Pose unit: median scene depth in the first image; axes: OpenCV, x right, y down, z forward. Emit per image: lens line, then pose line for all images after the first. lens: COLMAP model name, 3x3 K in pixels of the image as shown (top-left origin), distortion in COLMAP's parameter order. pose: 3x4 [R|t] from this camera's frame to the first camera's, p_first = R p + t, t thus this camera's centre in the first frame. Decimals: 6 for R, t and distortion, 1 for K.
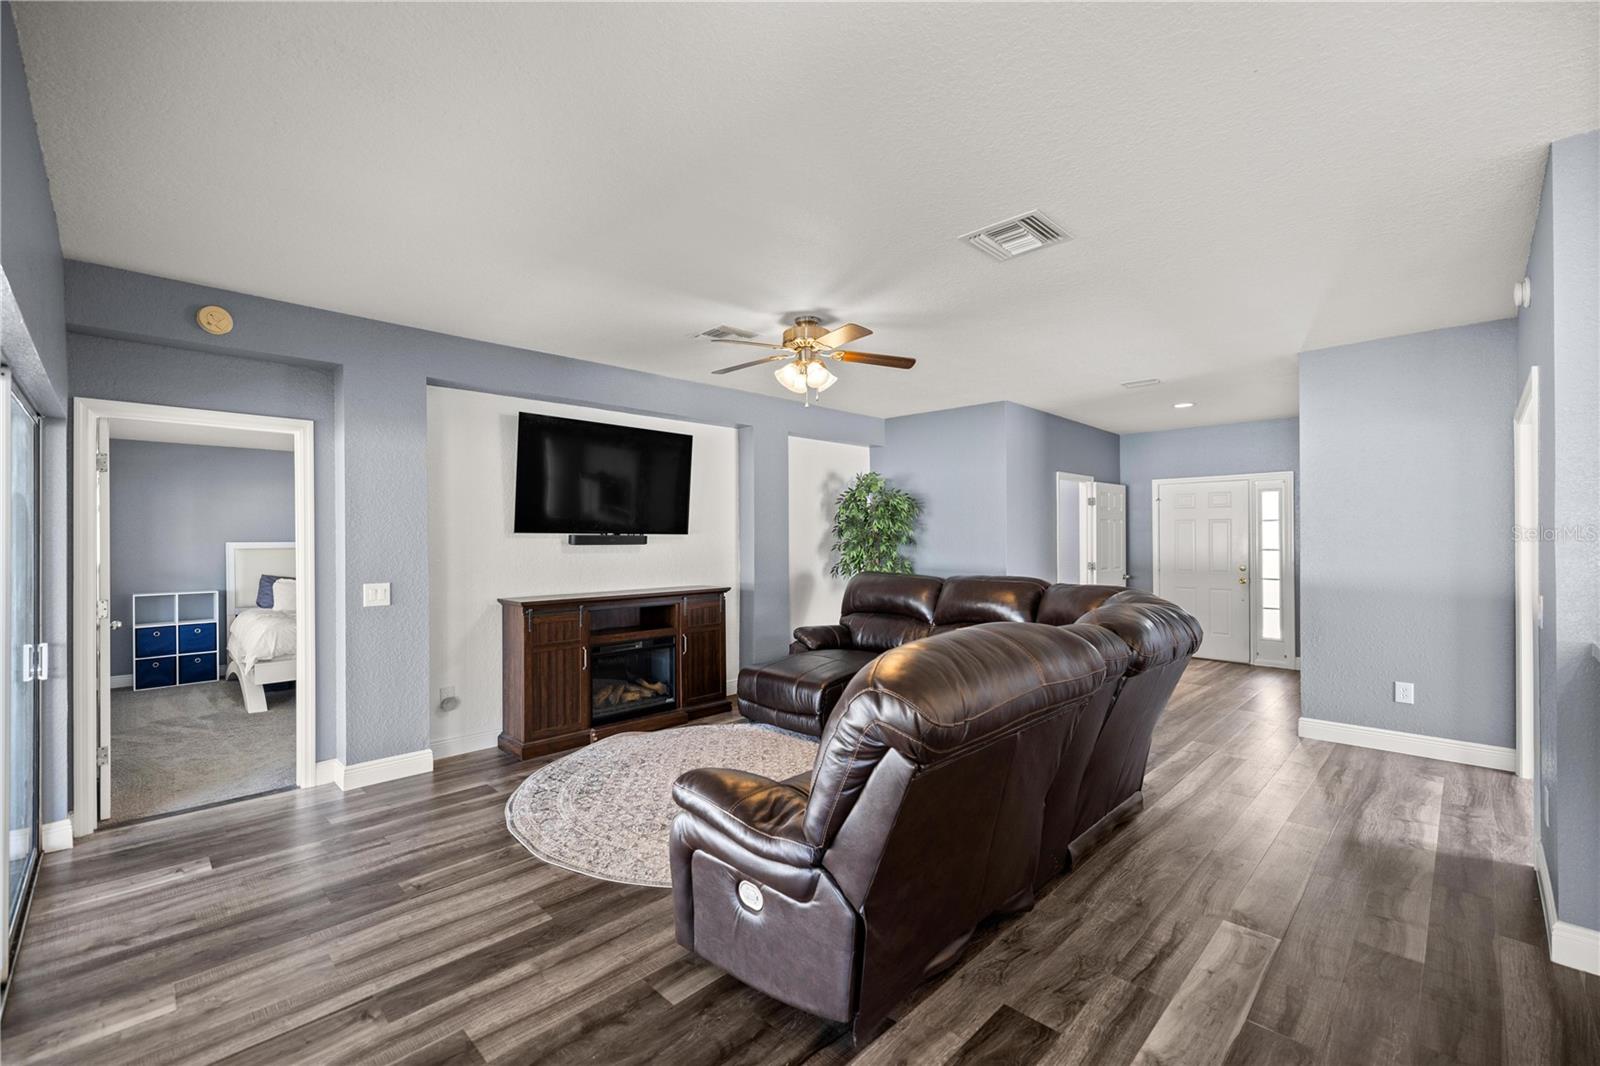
lens RADIAL K [[676.7, 0, 800.6], [0, 676.7, 539.7], [0, 0, 1]] dist [0.002575, -0.000657]
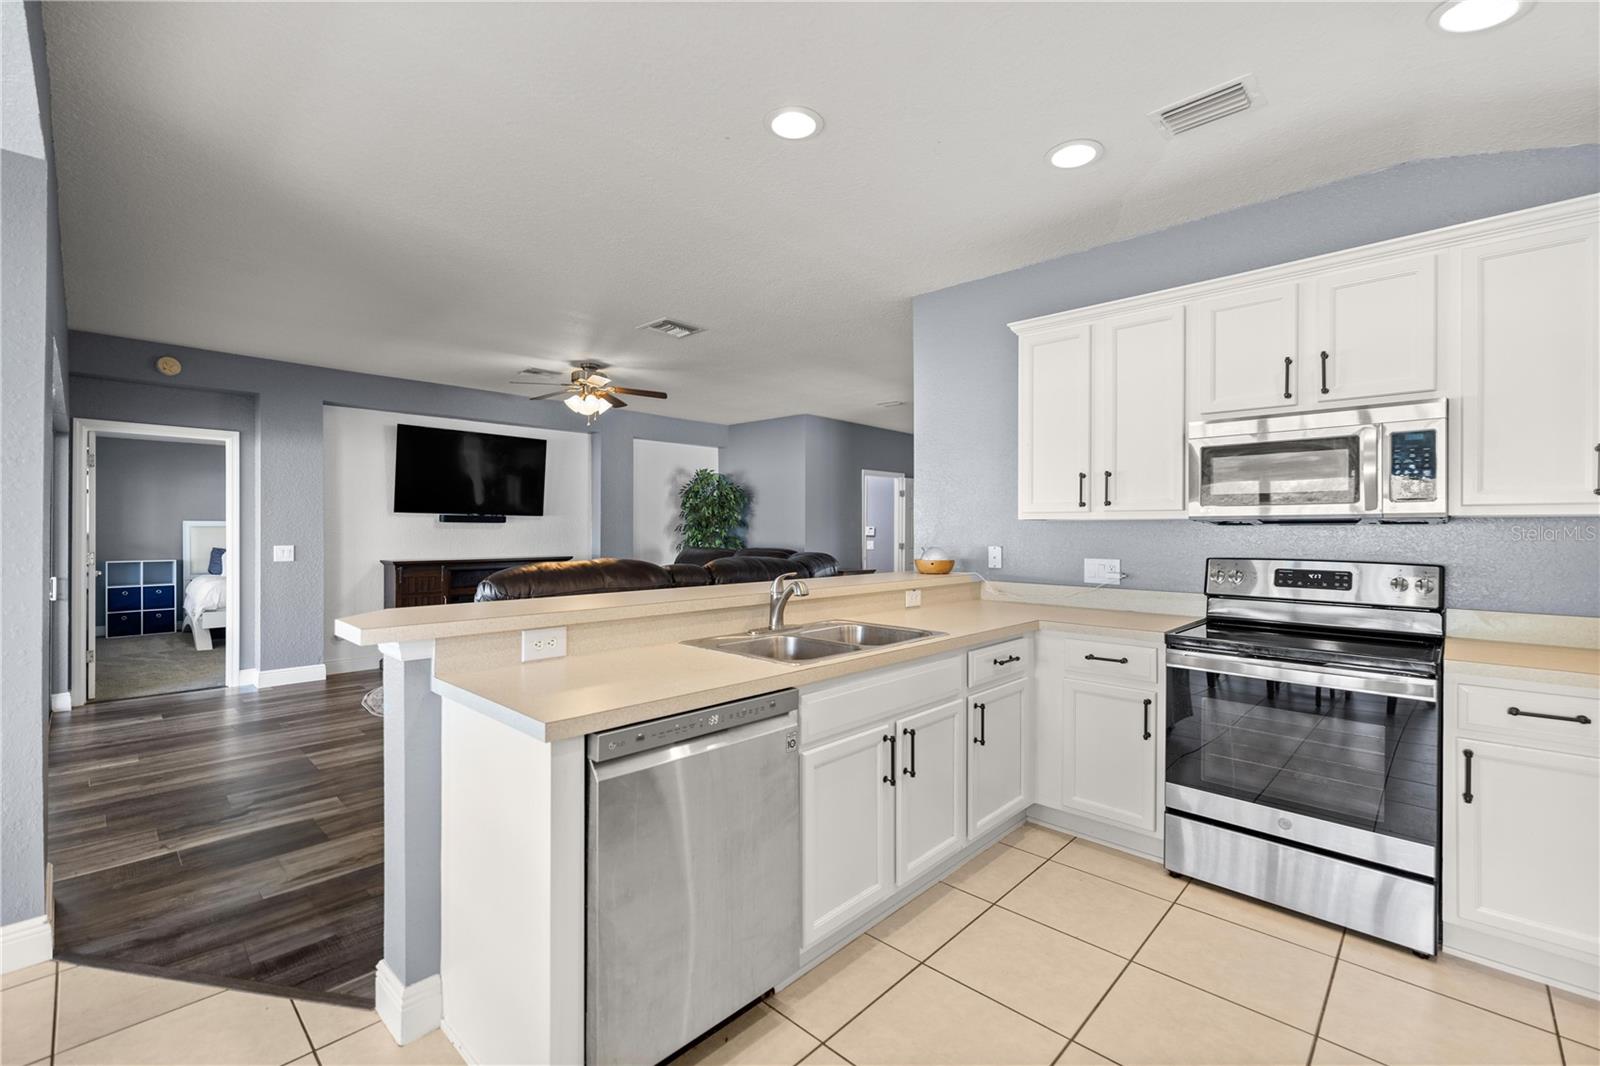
lens RADIAL K [[676.7, 0, 793.3], [0, 676.7, 531.2], [0, 0, 1]] dist [0.002575, -0.000657]
pose [[0.999758, 0.007600, 0.020651, 0.364683], [-0.007620, 0.999971, 0.000913, 0.021410], [-0.020643, -0.001070, 0.999786, -0.393427]]
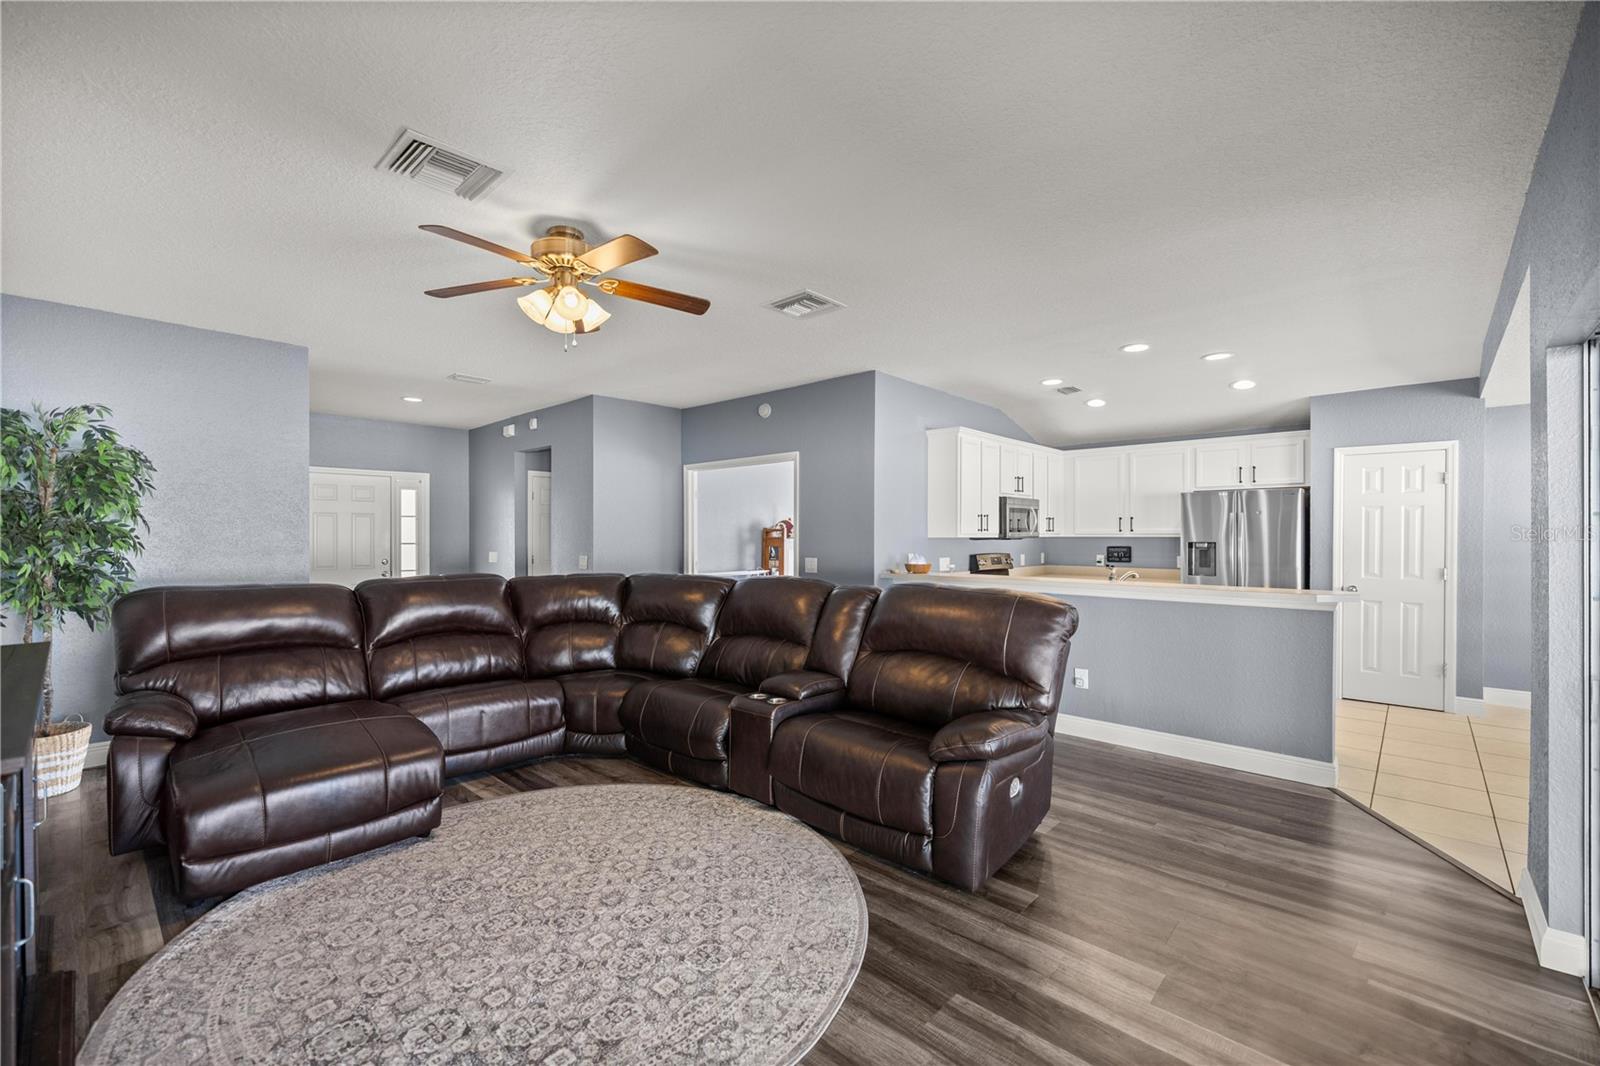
lens RADIAL K [[676.7, 0, 790.0], [0, 676.7, 536.1], [0, 0, 1]] dist [0.002575, -0.000657]
pose [[-0.035111, 0.000997, 0.999383, -0.656066], [-0.000515, 0.999999, -0.001016, 0.006909], [-0.999383, -0.000550, -0.035110, 0.688671]]
